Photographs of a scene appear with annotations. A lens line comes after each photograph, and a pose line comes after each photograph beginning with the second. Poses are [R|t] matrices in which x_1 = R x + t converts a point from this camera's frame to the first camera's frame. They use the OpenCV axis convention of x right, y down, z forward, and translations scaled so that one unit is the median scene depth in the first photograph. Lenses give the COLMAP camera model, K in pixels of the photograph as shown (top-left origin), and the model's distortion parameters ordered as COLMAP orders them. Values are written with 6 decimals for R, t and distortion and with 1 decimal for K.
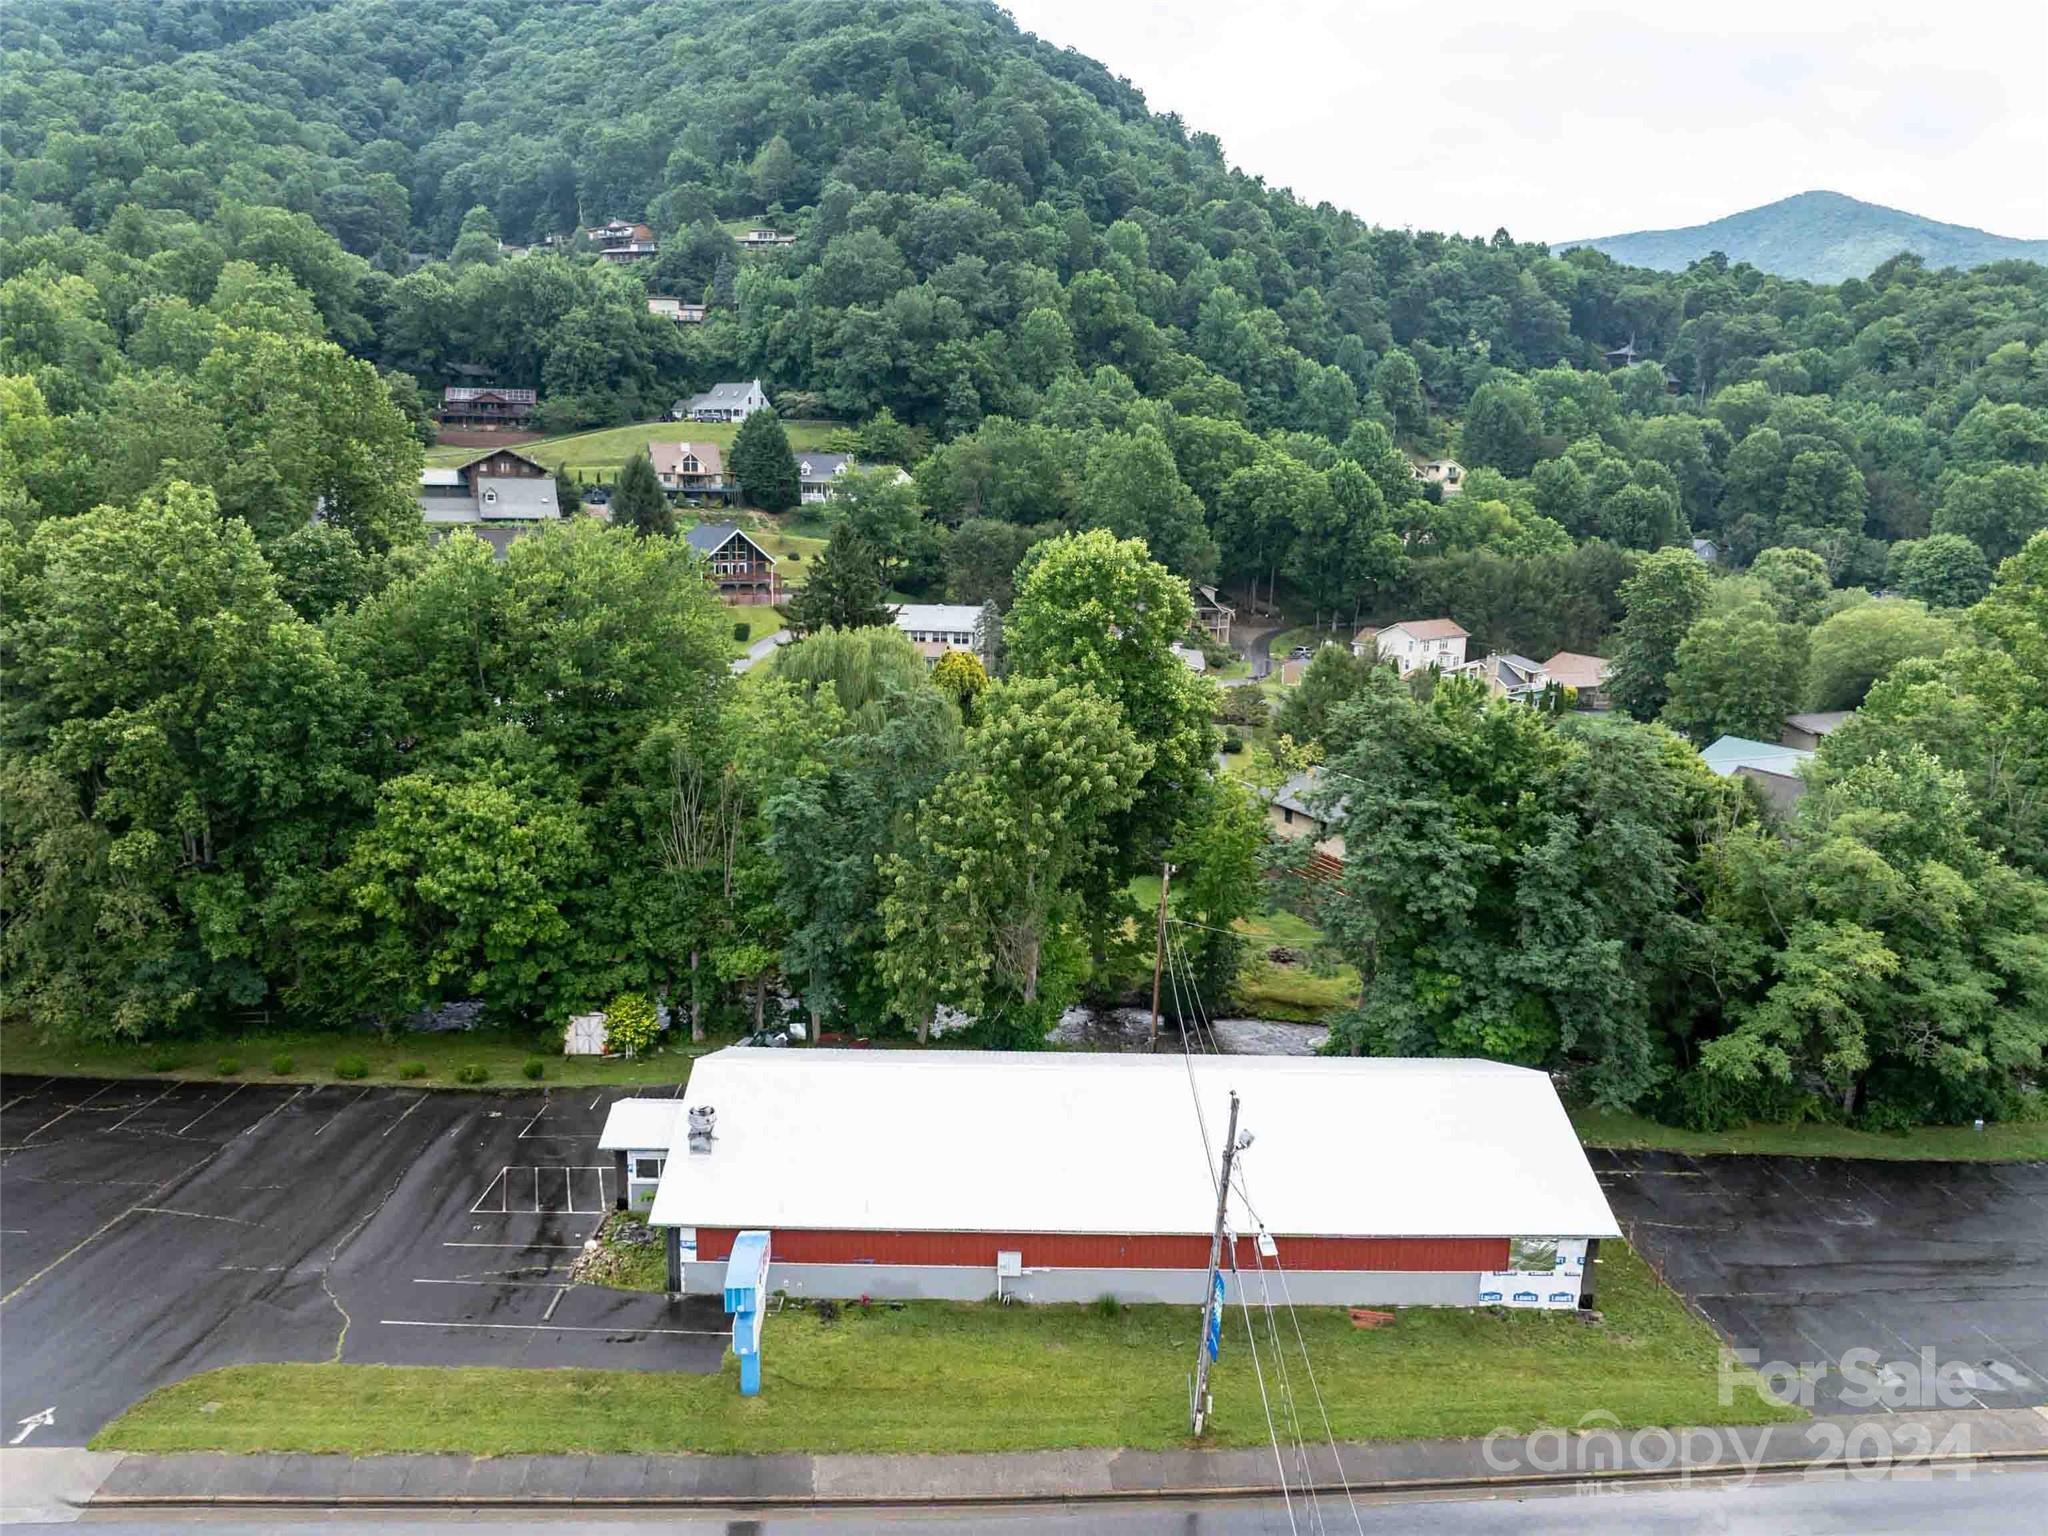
lens RADIAL K [[1445.5, 0, 1028.6], [0, 1445.5, 764.2], [0, 0, 1]] dist [-0.033388, -0.004164]
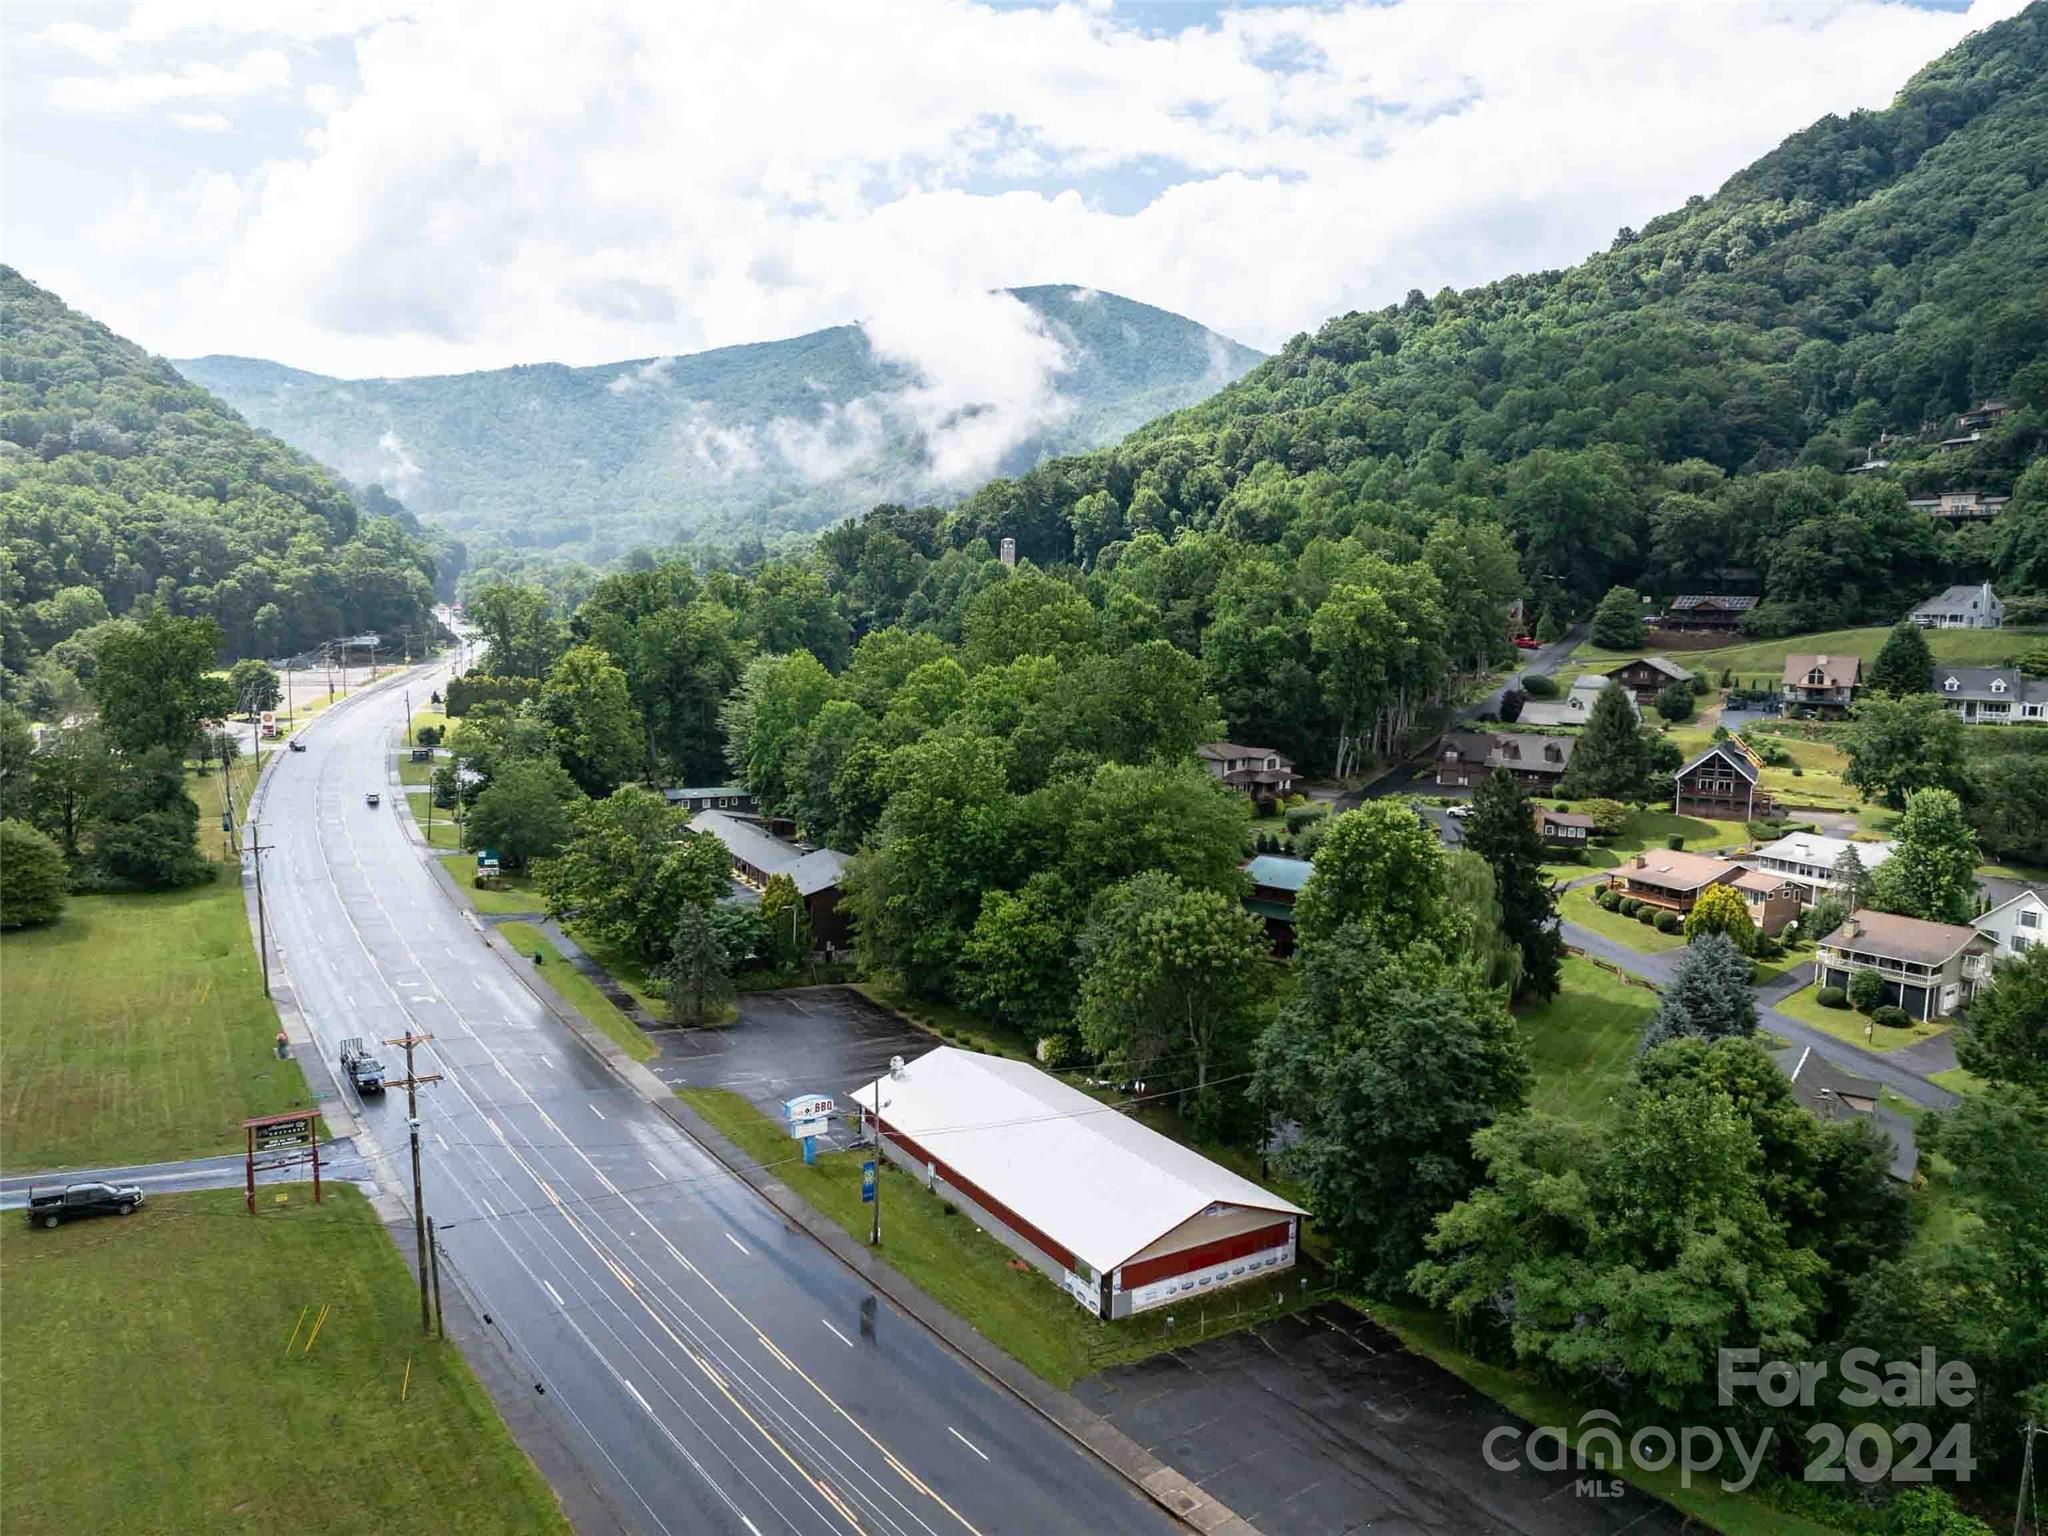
lens RADIAL K [[1445.5, 0, 1028.6], [0, 1445.5, 764.2], [0, 0, 1]] dist [-0.033388, -0.004164]
pose [[0.512459, 0.083598, -0.854633, 0.359106], [-0.167016, 0.985947, -0.003704, -0.047749], [0.842313, 0.144636, 0.519220, -0.004359]]
